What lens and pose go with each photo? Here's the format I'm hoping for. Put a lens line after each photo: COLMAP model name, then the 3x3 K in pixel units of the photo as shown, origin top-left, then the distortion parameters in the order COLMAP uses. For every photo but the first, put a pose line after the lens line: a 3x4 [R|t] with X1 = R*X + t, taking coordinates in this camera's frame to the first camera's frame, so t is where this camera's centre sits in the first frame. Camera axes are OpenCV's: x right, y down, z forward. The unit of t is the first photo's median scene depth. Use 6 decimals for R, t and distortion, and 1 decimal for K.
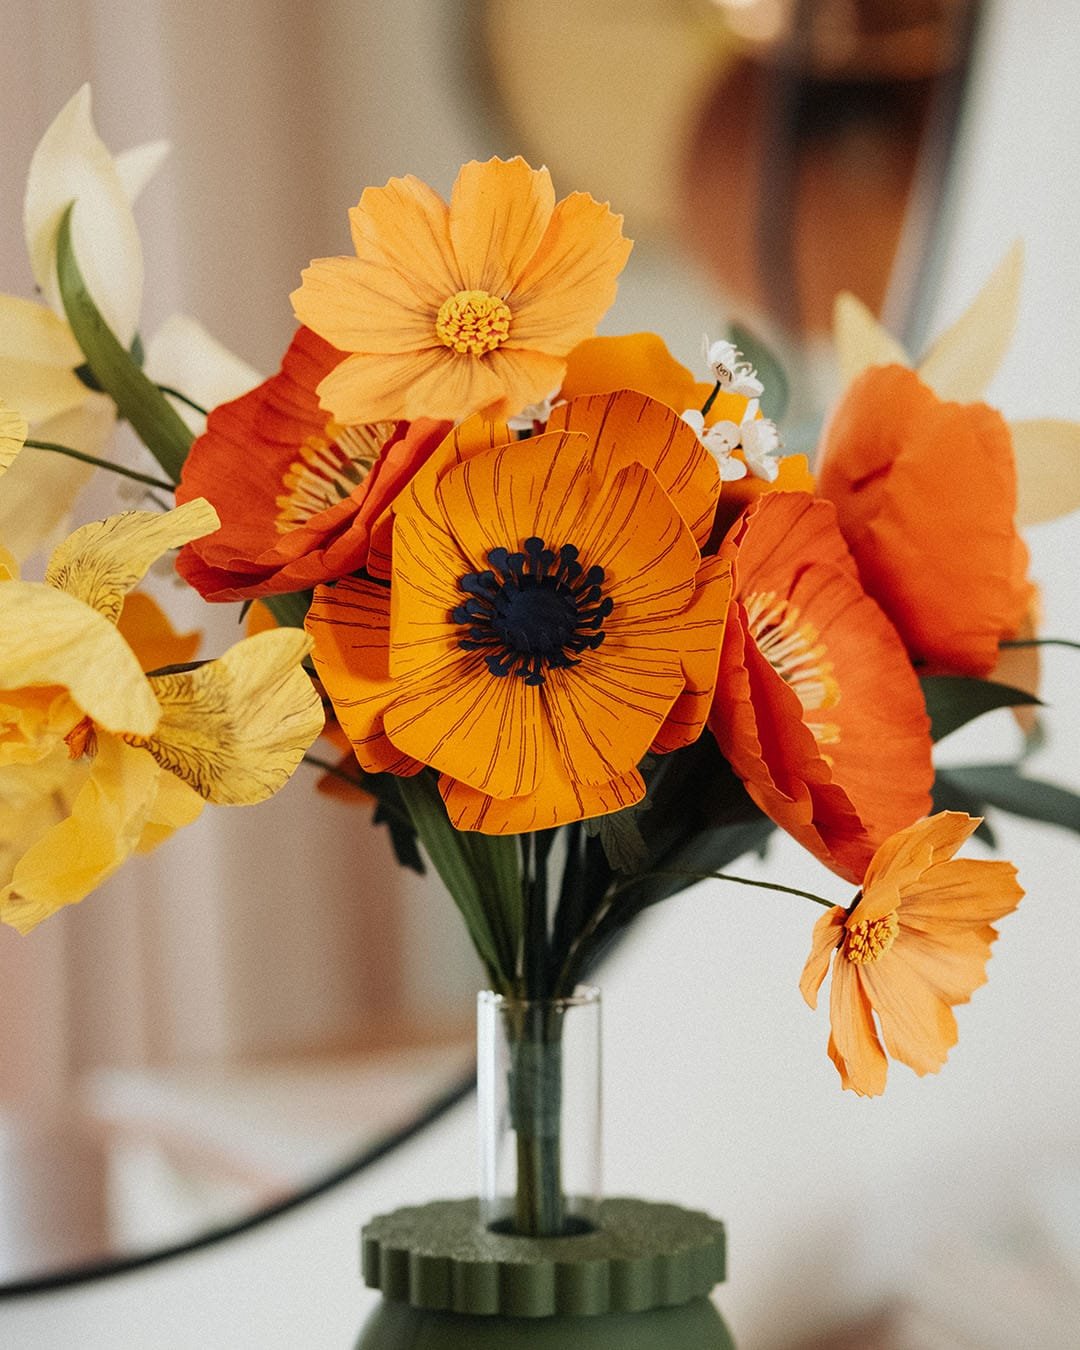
lens RADIAL K [[3742.0, 0, 542.6], [0, 3742.0, 713.5], [0, 0, 1]] dist [0.161625, 1.429257]
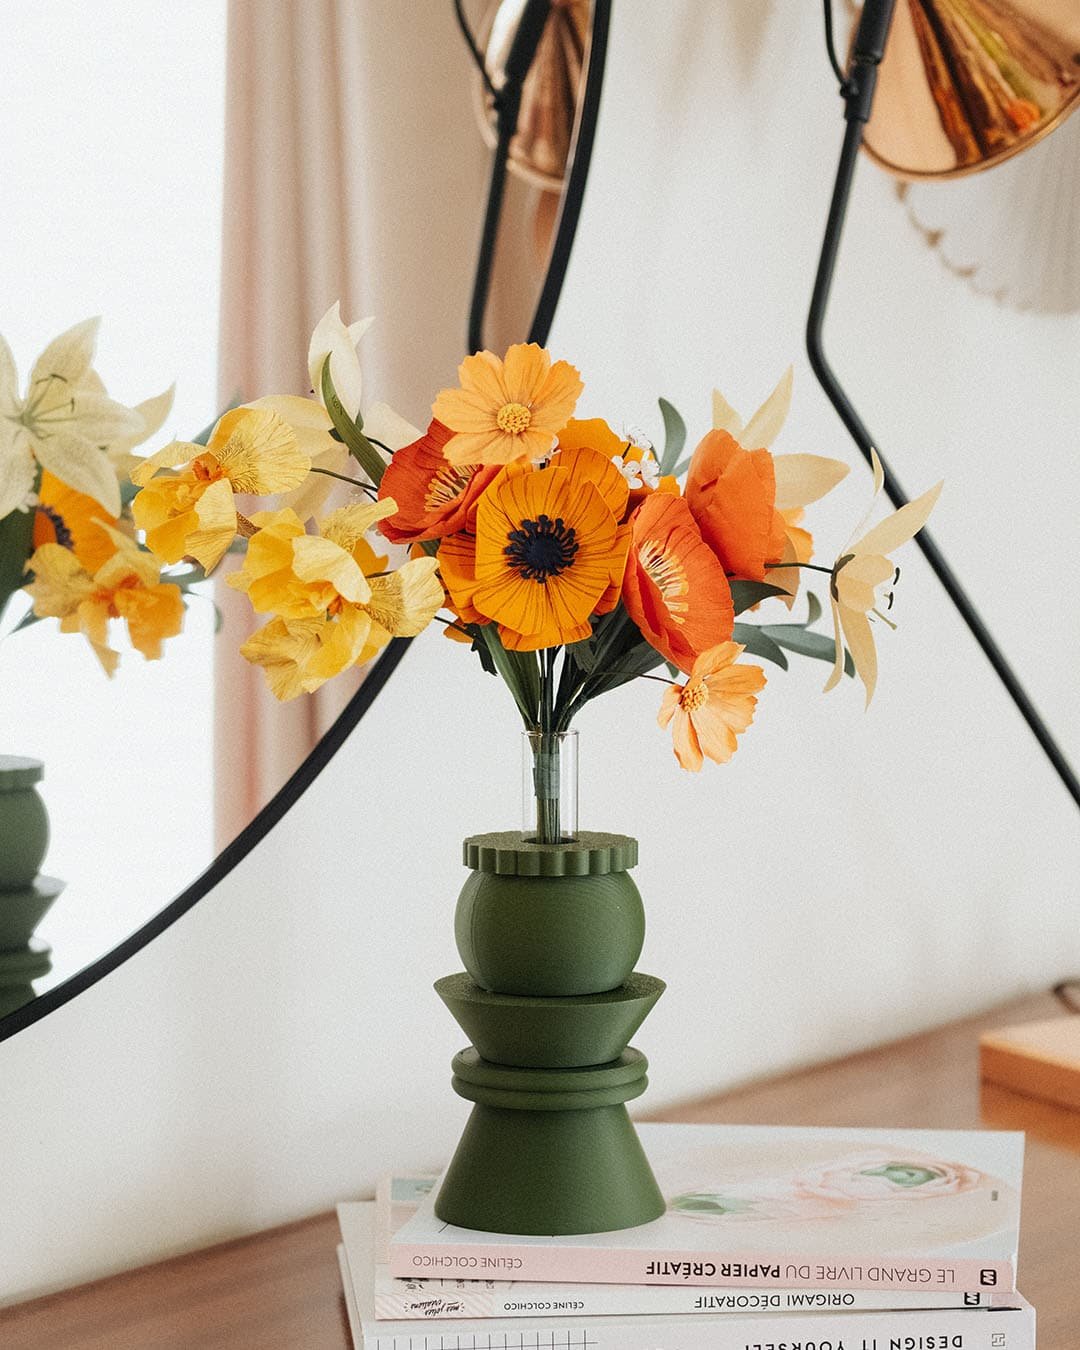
lens RADIAL K [[3639.4, 0, 566.2], [0, 3639.4, 817.9], [0, 0, 1]] dist [0.048964, 0.839729]
pose [[0.999340, 0.008864, -0.035223, 0.086969], [-0.006958, 0.998524, 0.053869, 0.014389], [0.035648, -0.053589, 0.997927, -1.112671]]
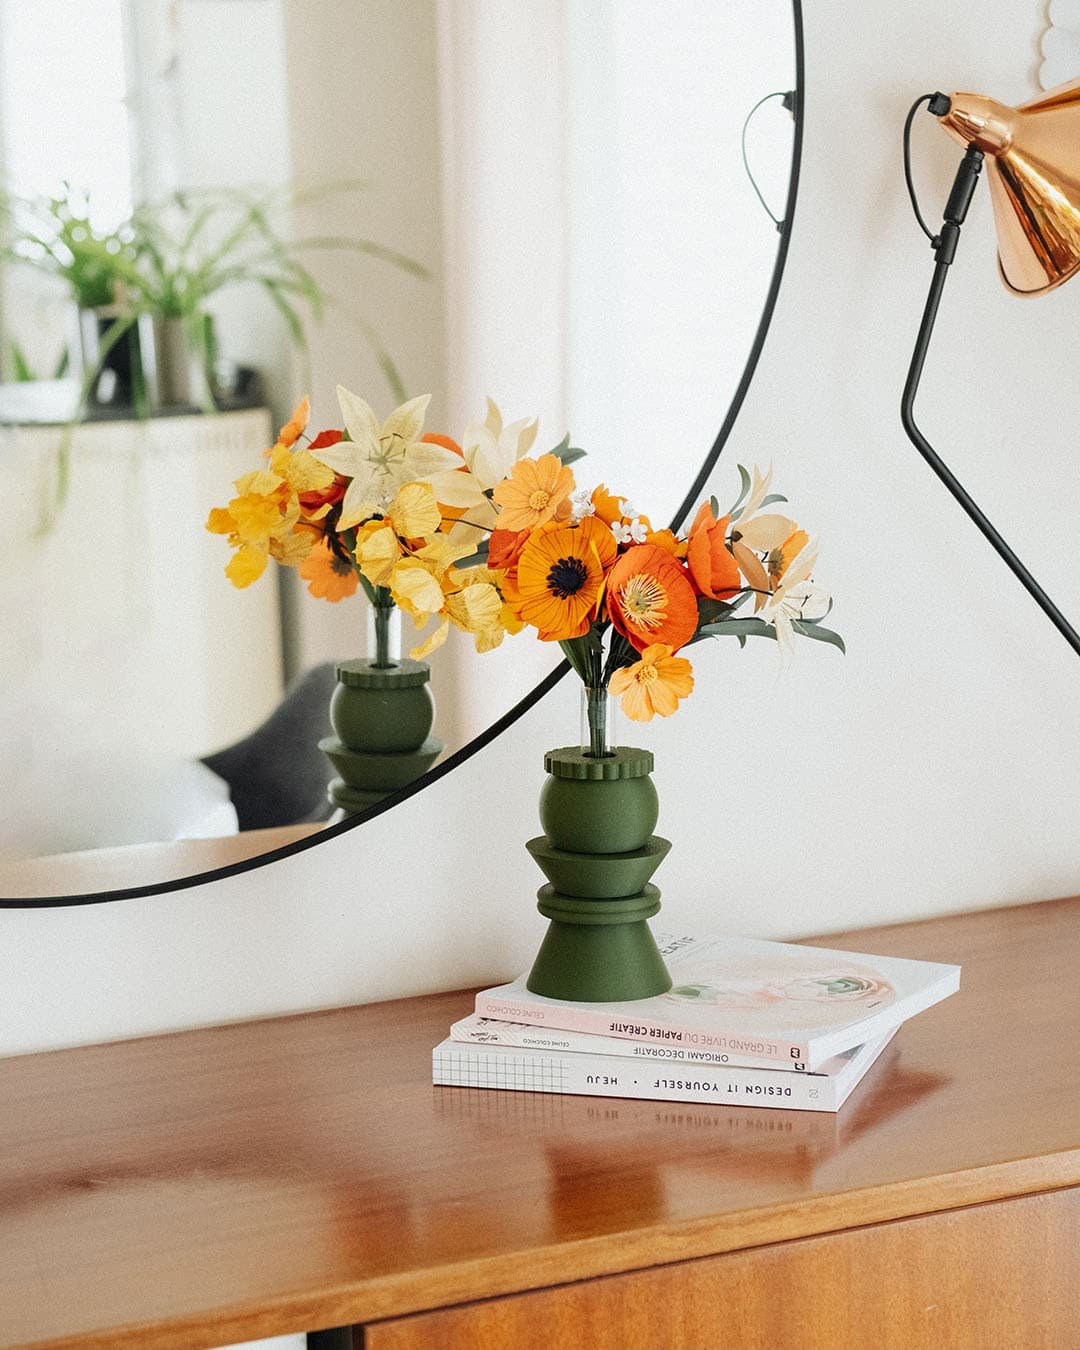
lens RADIAL K [[3742.0, 0, 542.6], [0, 3742.0, 713.5], [0, 0, 1]] dist [0.161625, 1.429257]
pose [[0.896475, 0.074490, -0.436788, 1.516791], [-0.030014, 0.993712, 0.107867, -0.278738], [0.442077, -0.083591, 0.893074, -2.150569]]
